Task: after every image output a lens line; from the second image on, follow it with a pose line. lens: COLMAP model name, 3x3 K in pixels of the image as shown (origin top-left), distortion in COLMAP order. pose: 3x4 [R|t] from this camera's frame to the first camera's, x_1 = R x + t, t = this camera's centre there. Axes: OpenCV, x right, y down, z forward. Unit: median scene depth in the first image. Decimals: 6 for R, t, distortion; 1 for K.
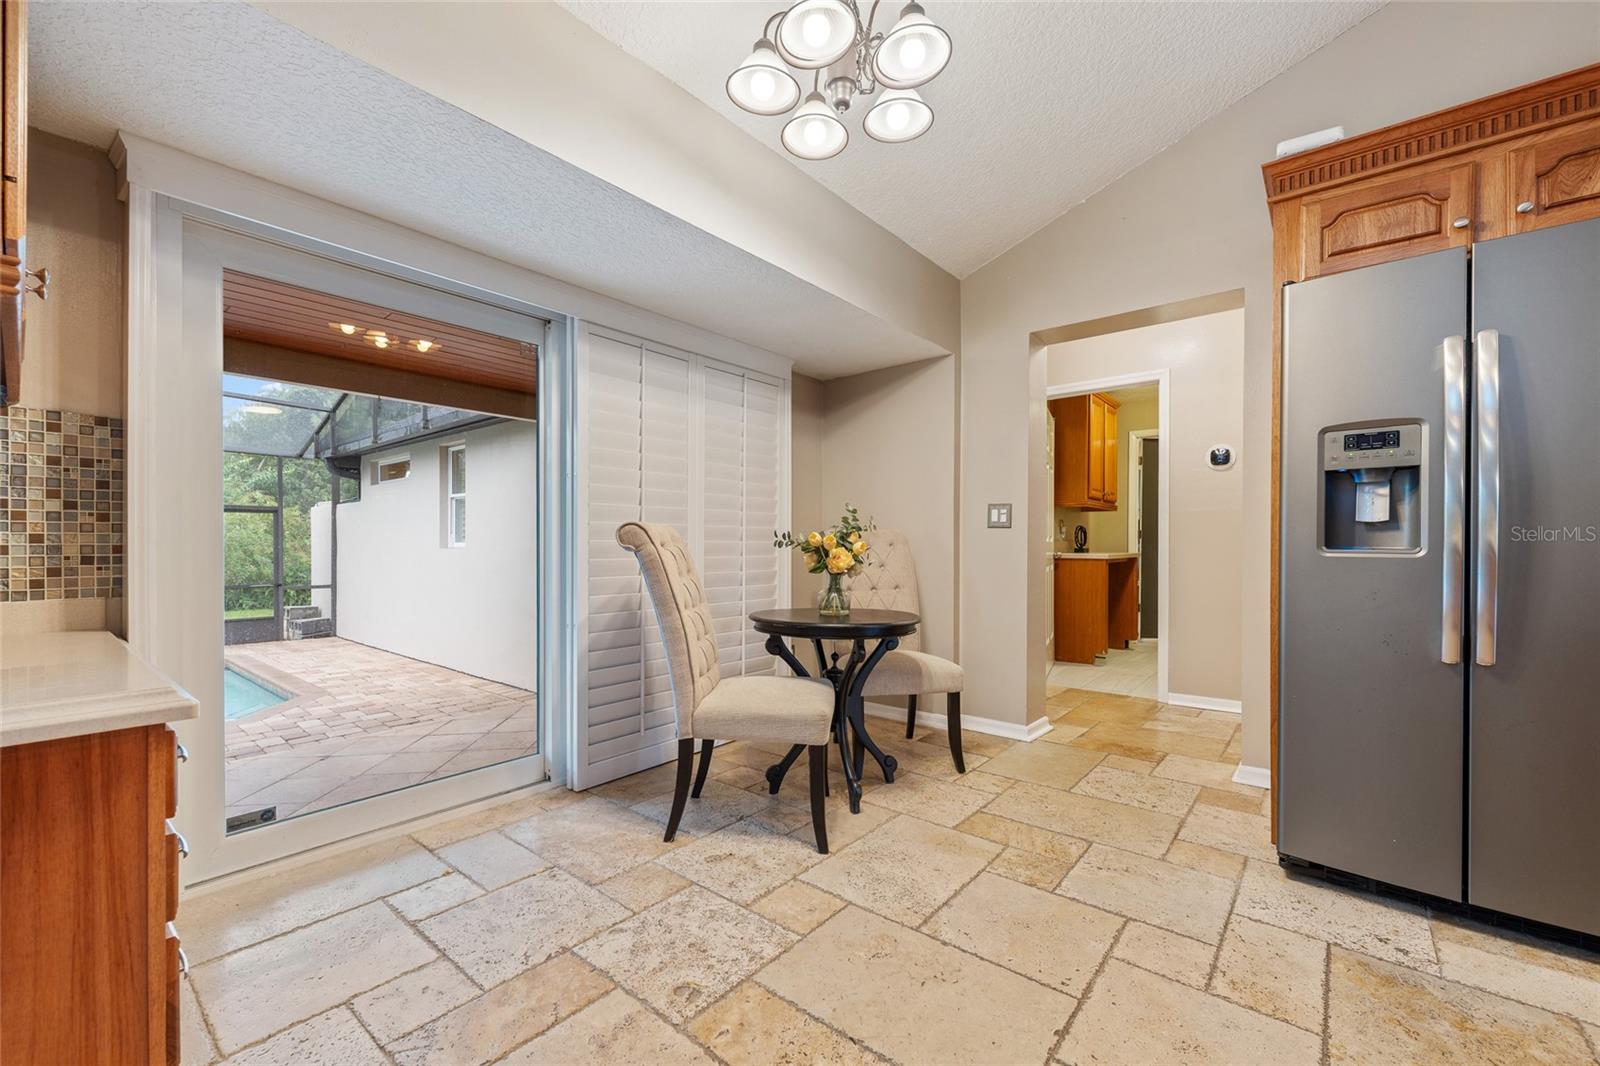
lens RADIAL K [[655.1, 0, 796.4], [0, 655.1, 528.9], [0, 0, 1]] dist [-0.000078, 0.000201]
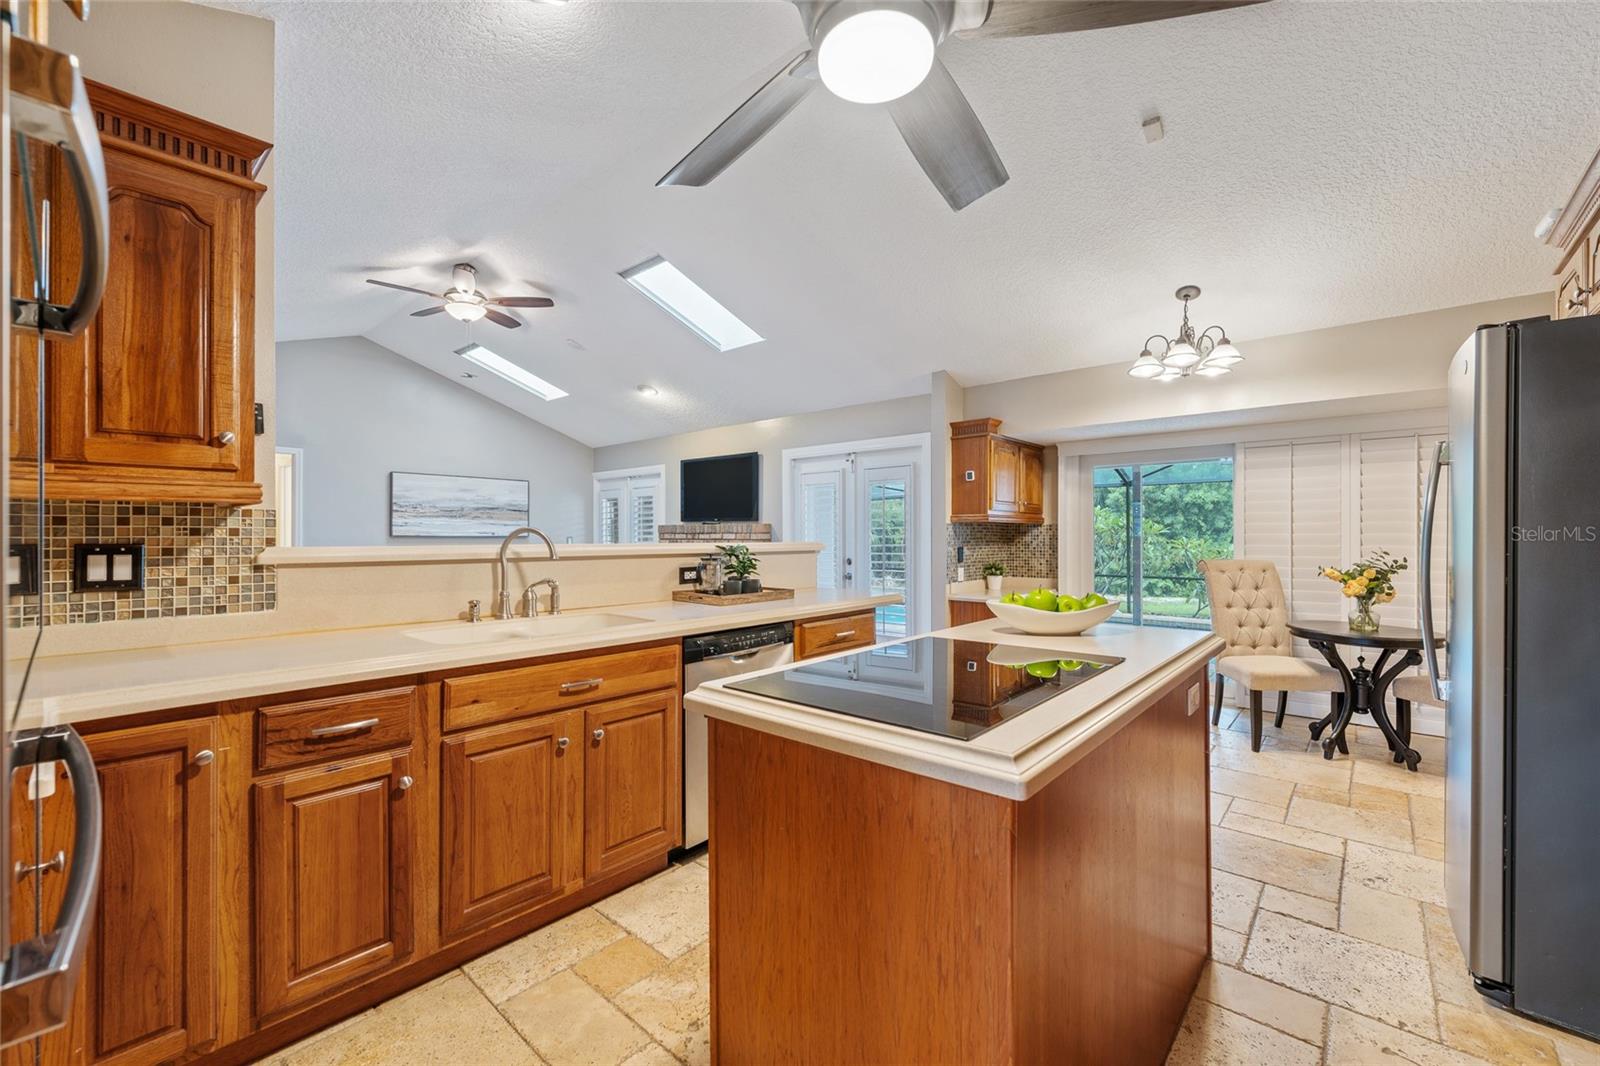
lens RADIAL K [[648.1, 0, 810.1], [0, 648.1, 517.4], [0, 0, 1]] dist [-0.001370, -0.000080]
pose [[-0.025953, -0.030132, -0.999209, 1.183015], [0.021645, 0.999294, -0.030696, -0.070082], [0.999429, -0.022424, -0.025282, -0.093333]]
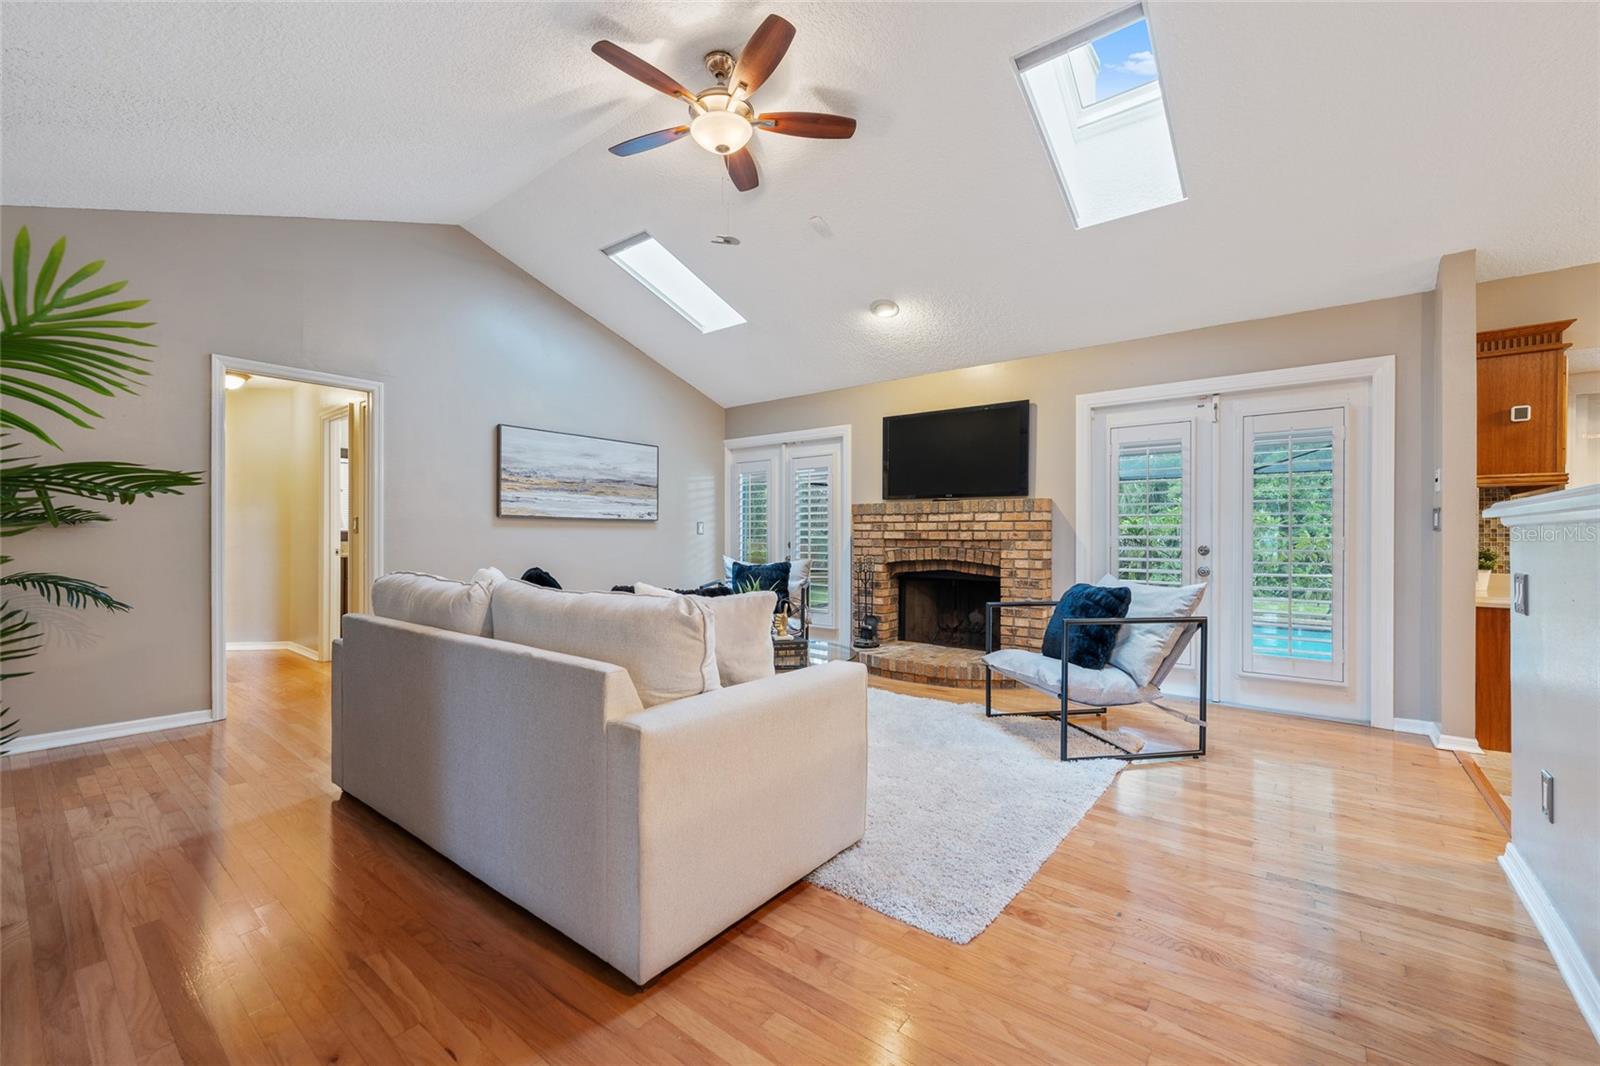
lens RADIAL K [[652.5, 0, 805.2], [0, 652.5, 537.6], [0, 0, 1]] dist [0.001407, 0.000132]
pose [[0.027840, 0.000249, -0.999612, 0.609115], [0.019332, 0.999813, 0.000788, -0.040072], [0.999425, -0.019346, 0.027830, -0.878590]]
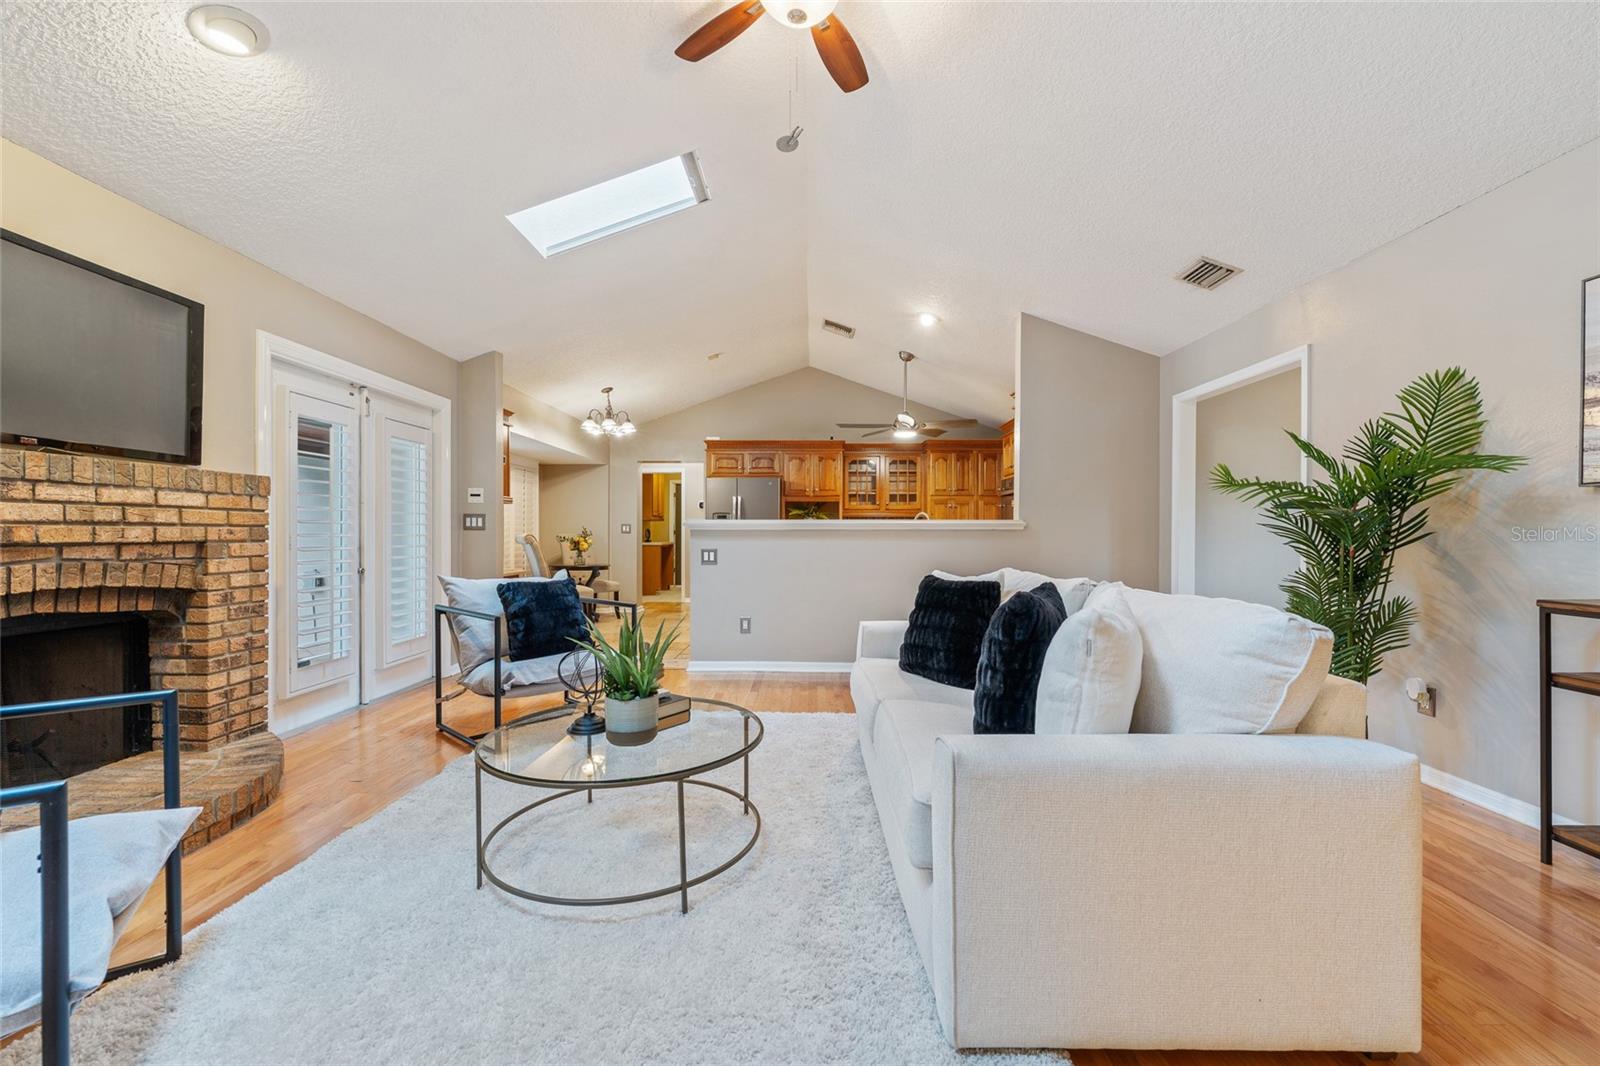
lens RADIAL K [[652.5, 0, 805.2], [0, 652.5, 537.6], [0, 0, 1]] dist [0.001407, 0.000132]
pose [[0.776380, -0.005744, 0.630239, -0.815138], [-0.012713, 0.999612, 0.024771, -0.060728], [-0.630137, -0.027244, 0.776006, -1.545426]]
